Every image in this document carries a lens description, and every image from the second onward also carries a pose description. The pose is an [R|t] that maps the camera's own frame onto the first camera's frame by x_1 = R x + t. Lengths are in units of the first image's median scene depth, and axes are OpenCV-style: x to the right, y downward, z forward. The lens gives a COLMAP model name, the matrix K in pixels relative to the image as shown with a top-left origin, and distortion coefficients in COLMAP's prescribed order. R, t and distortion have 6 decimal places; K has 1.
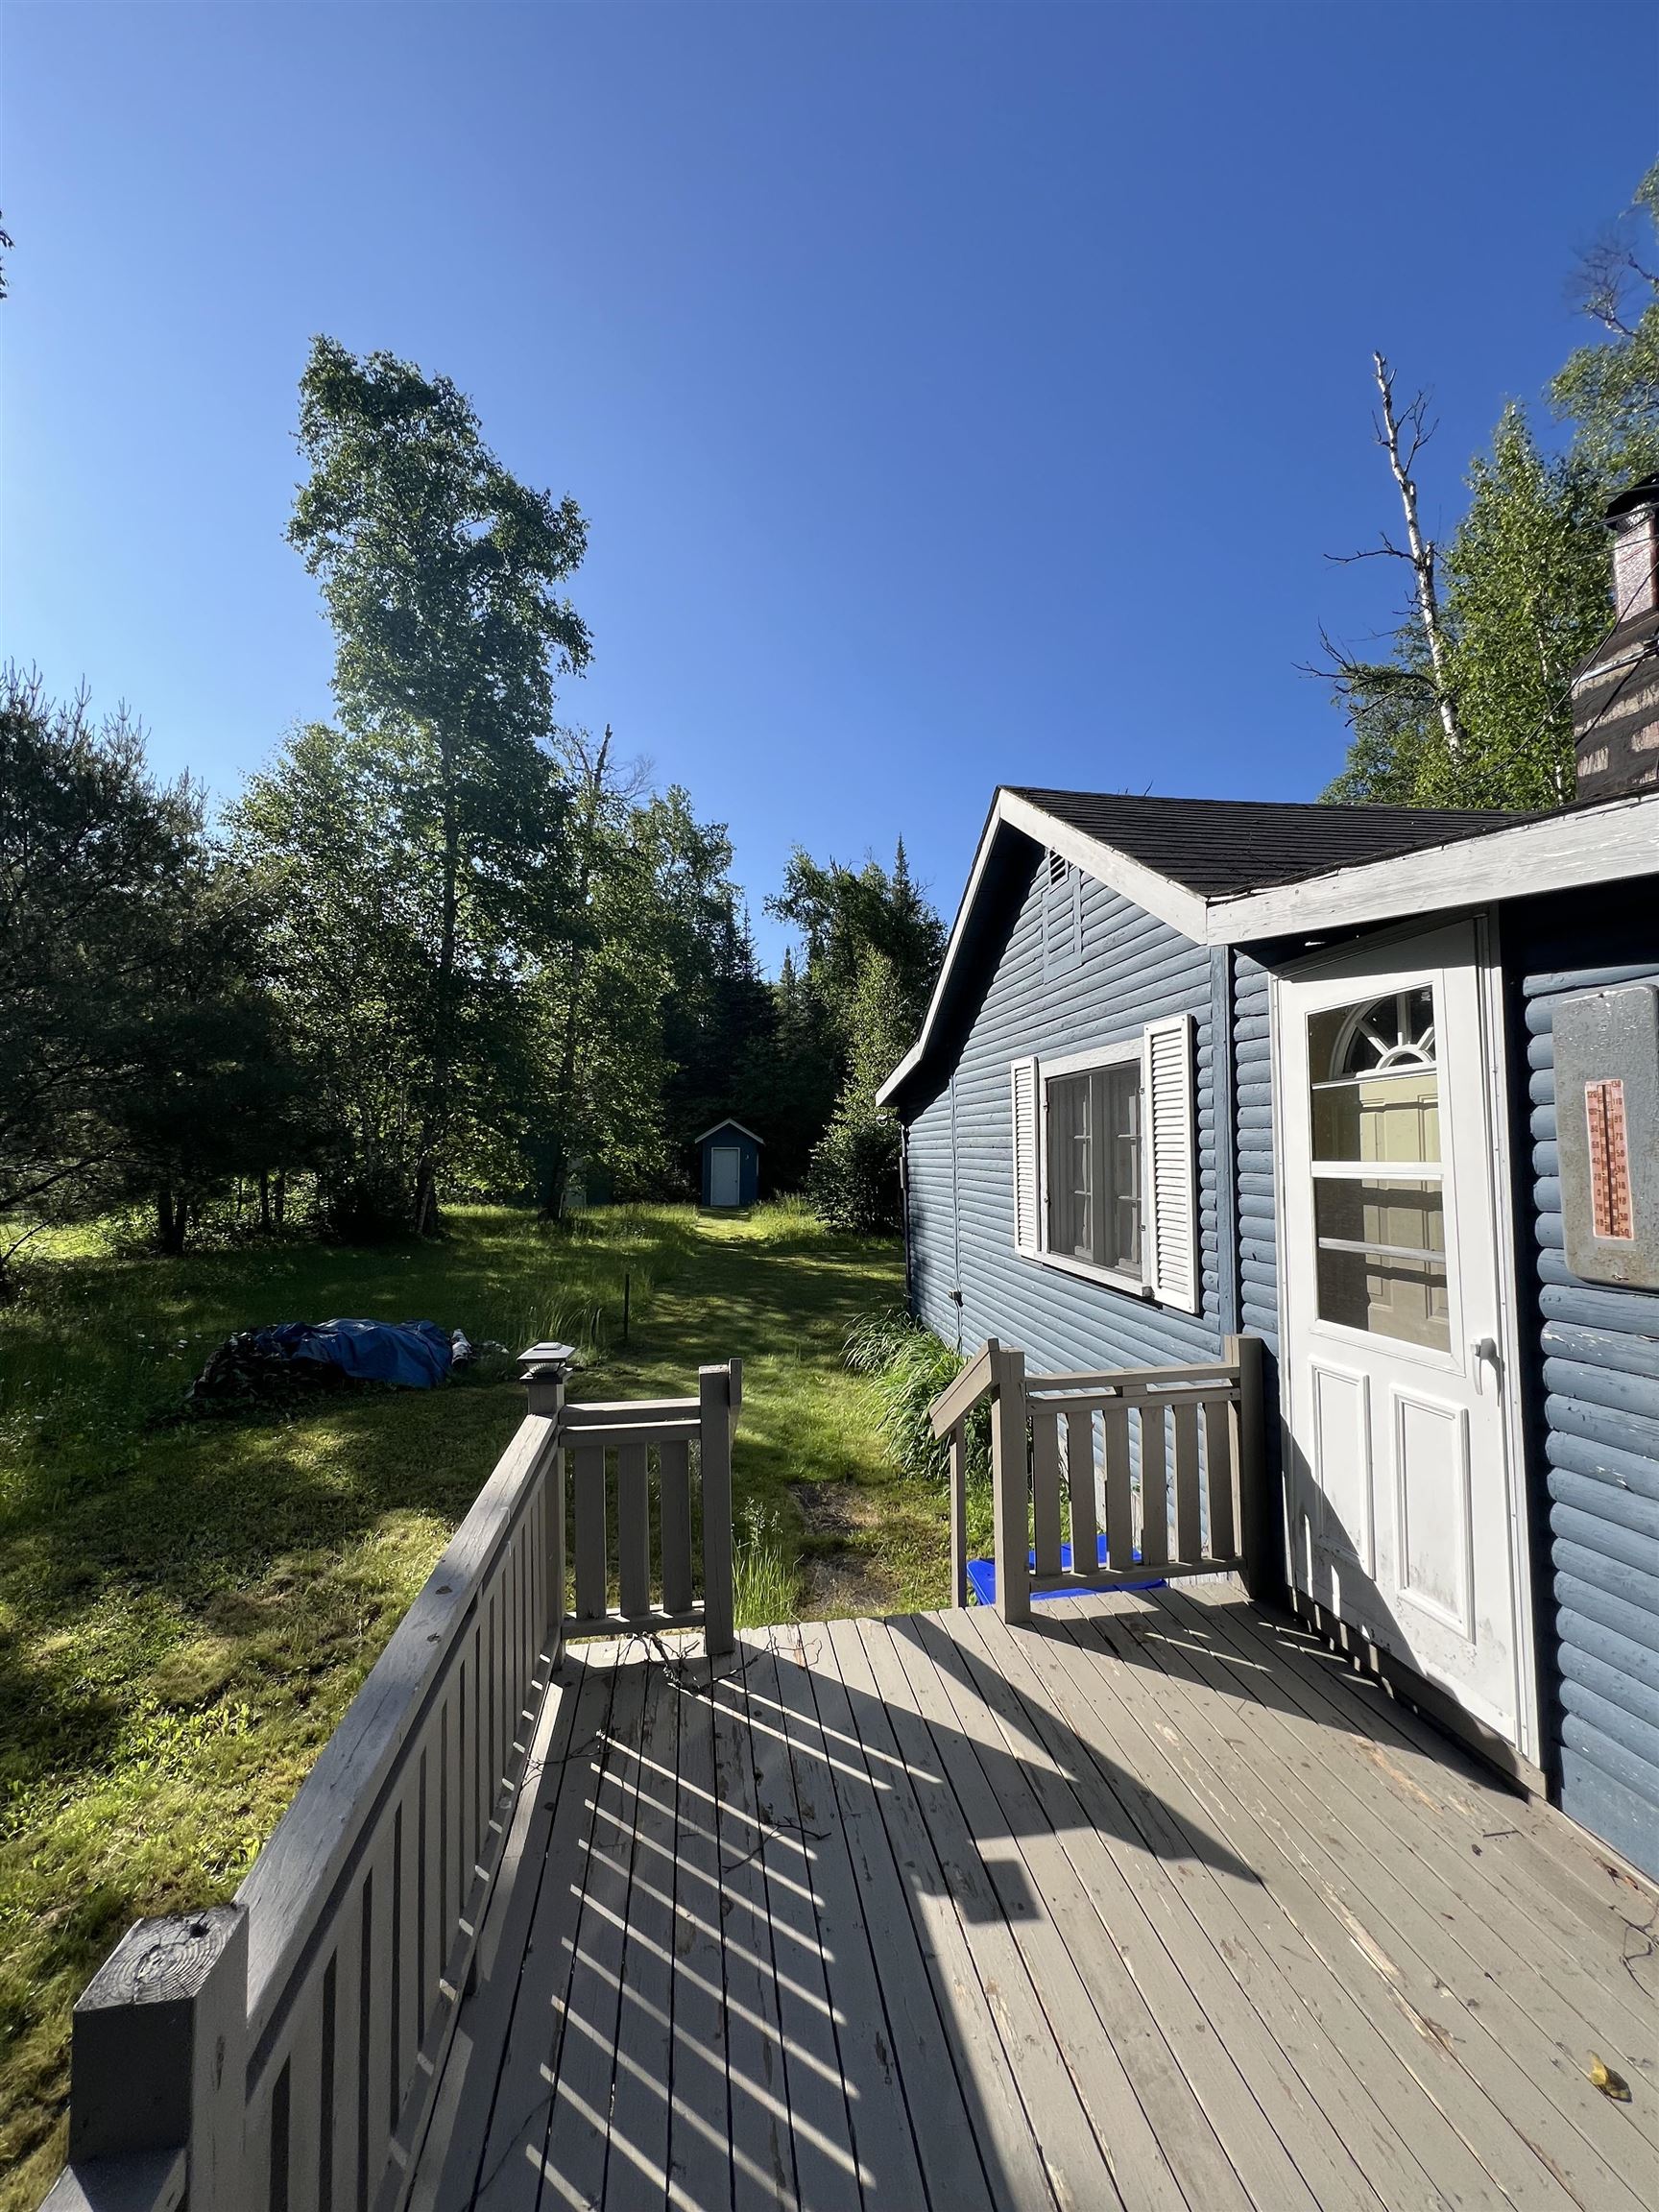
lens RADIAL K [[889.7, 0, 829.5], [0, 889.7, 1106.0], [0, 0, 1]] dist [0.001988, 0.000237]
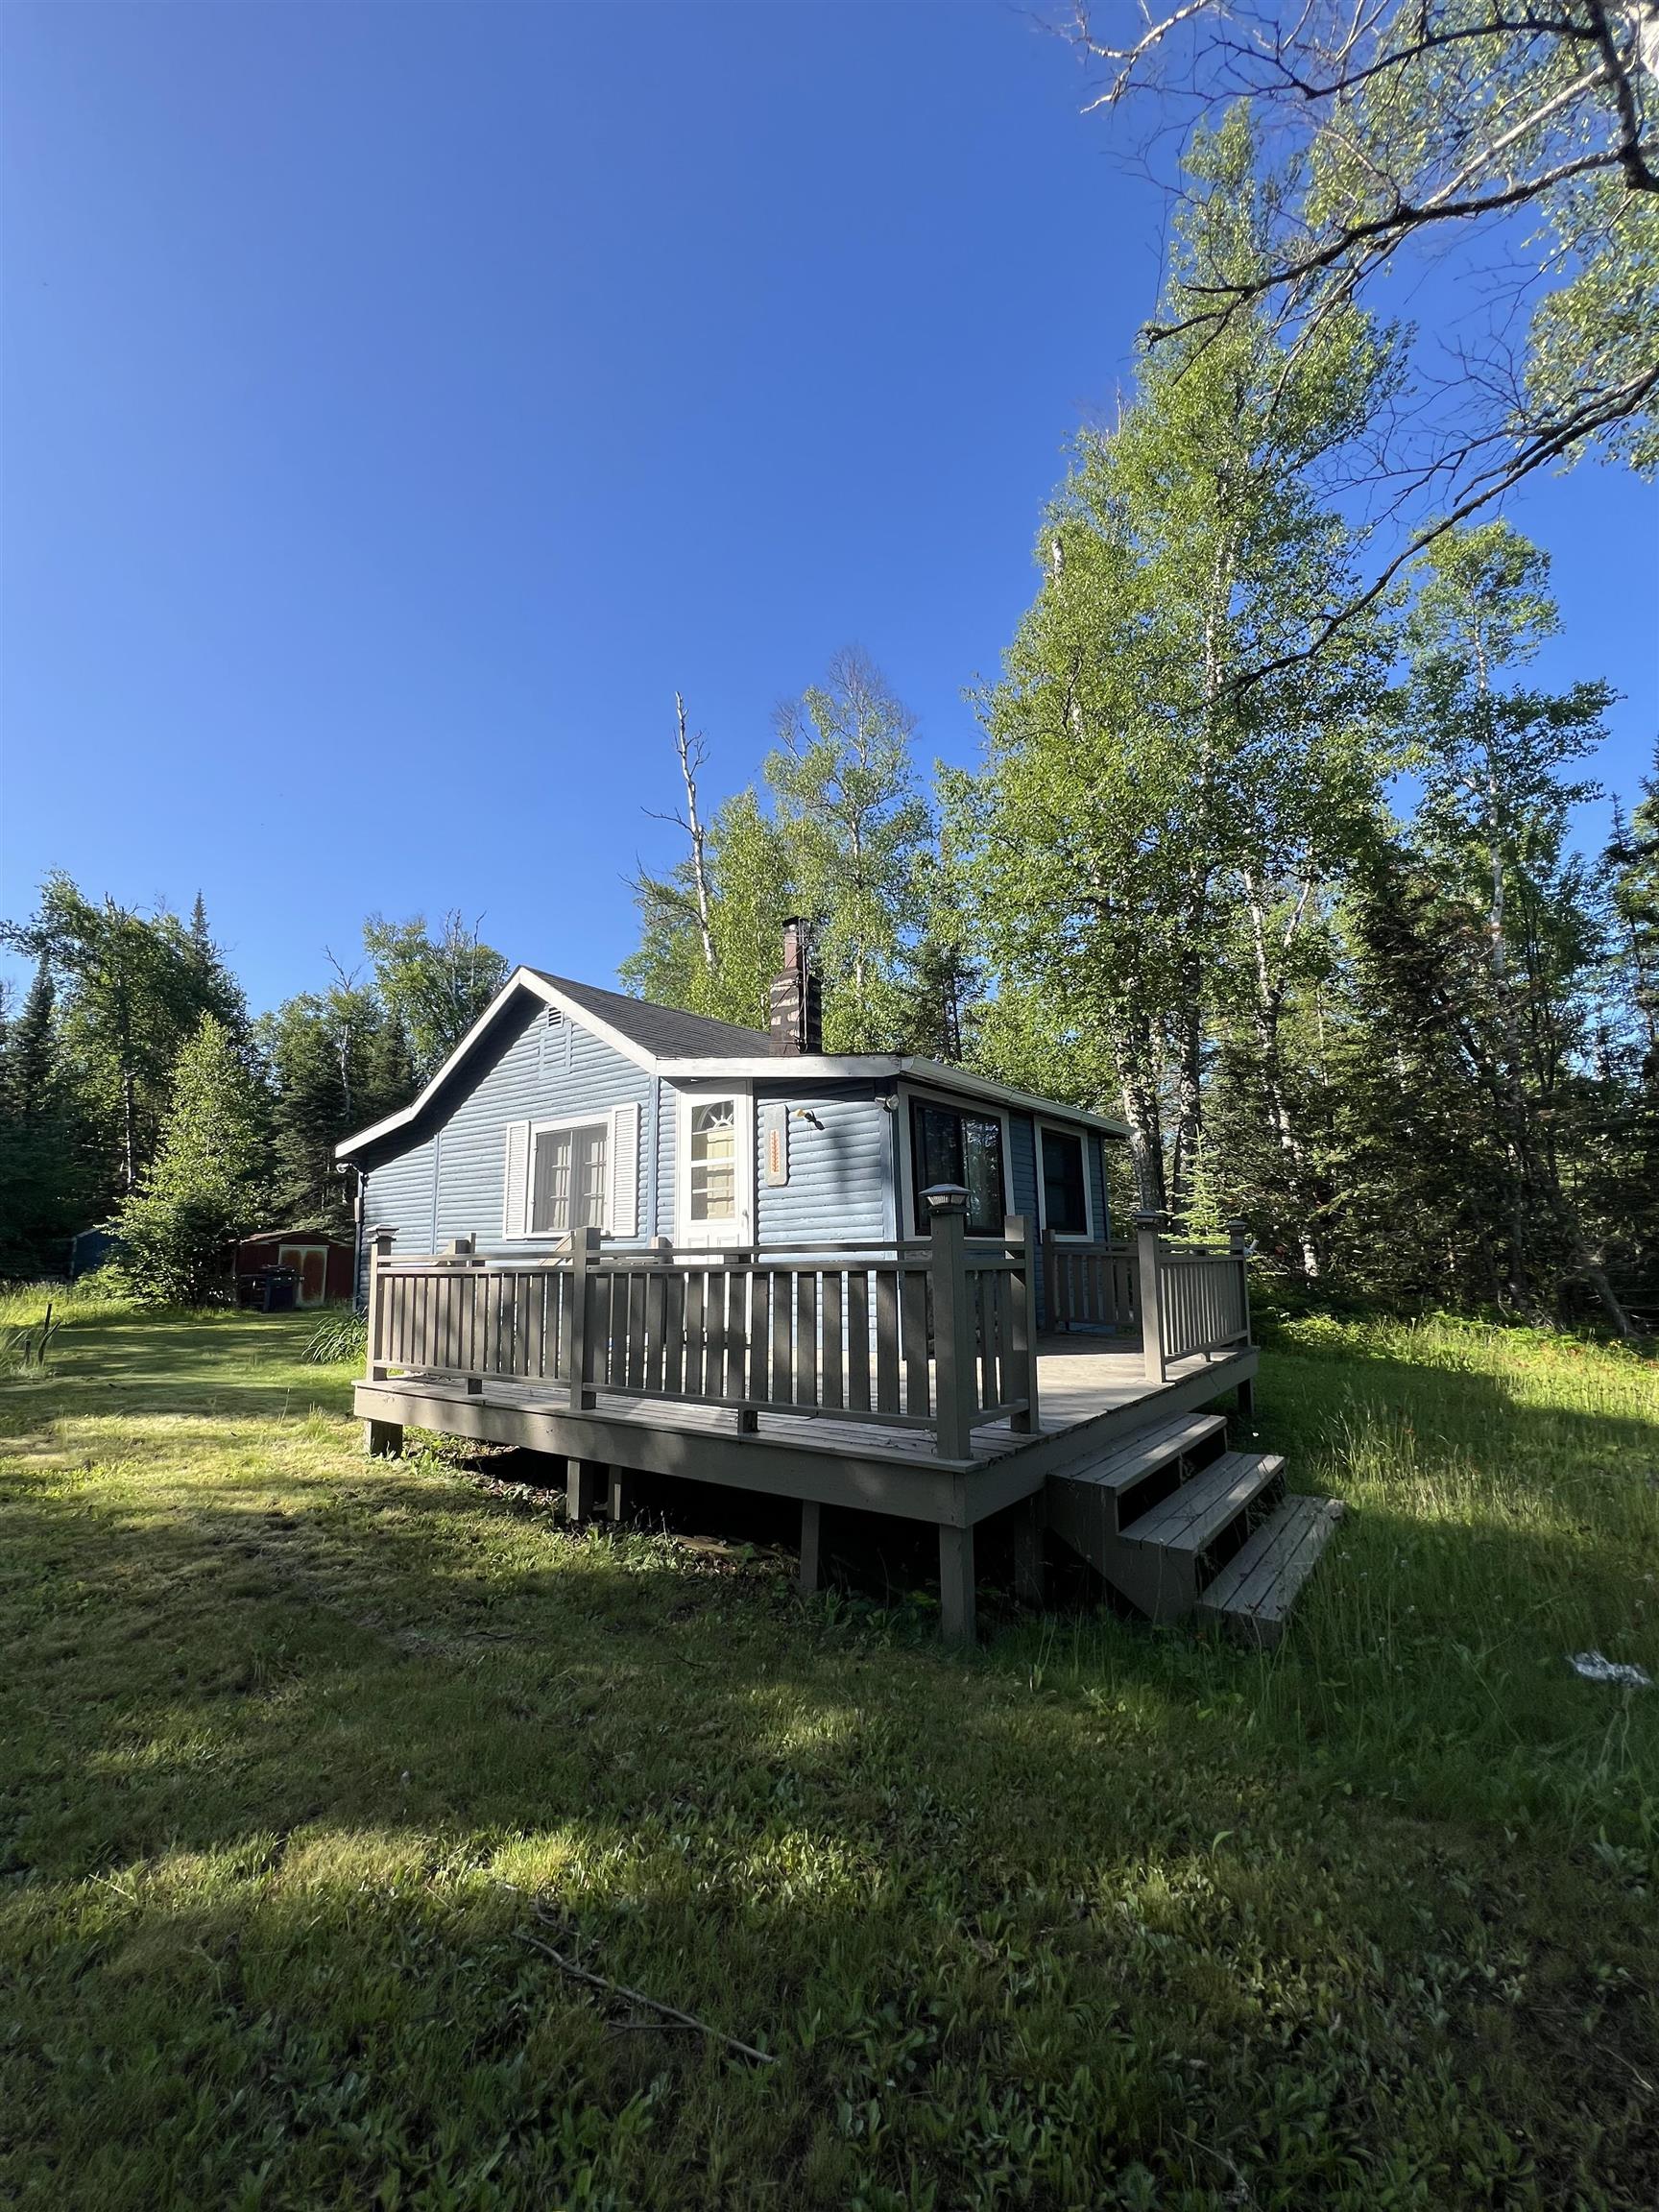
lens RADIAL K [[889.7, 0, 829.5], [0, 889.7, 1106.0], [0, 0, 1]] dist [0.001988, 0.000237]
pose [[0.713754, 0.108951, 0.691870, -0.814544], [-0.025322, 0.991195, -0.129964, 0.186616], [-0.699938, 0.075243, 0.710229, -0.949669]]
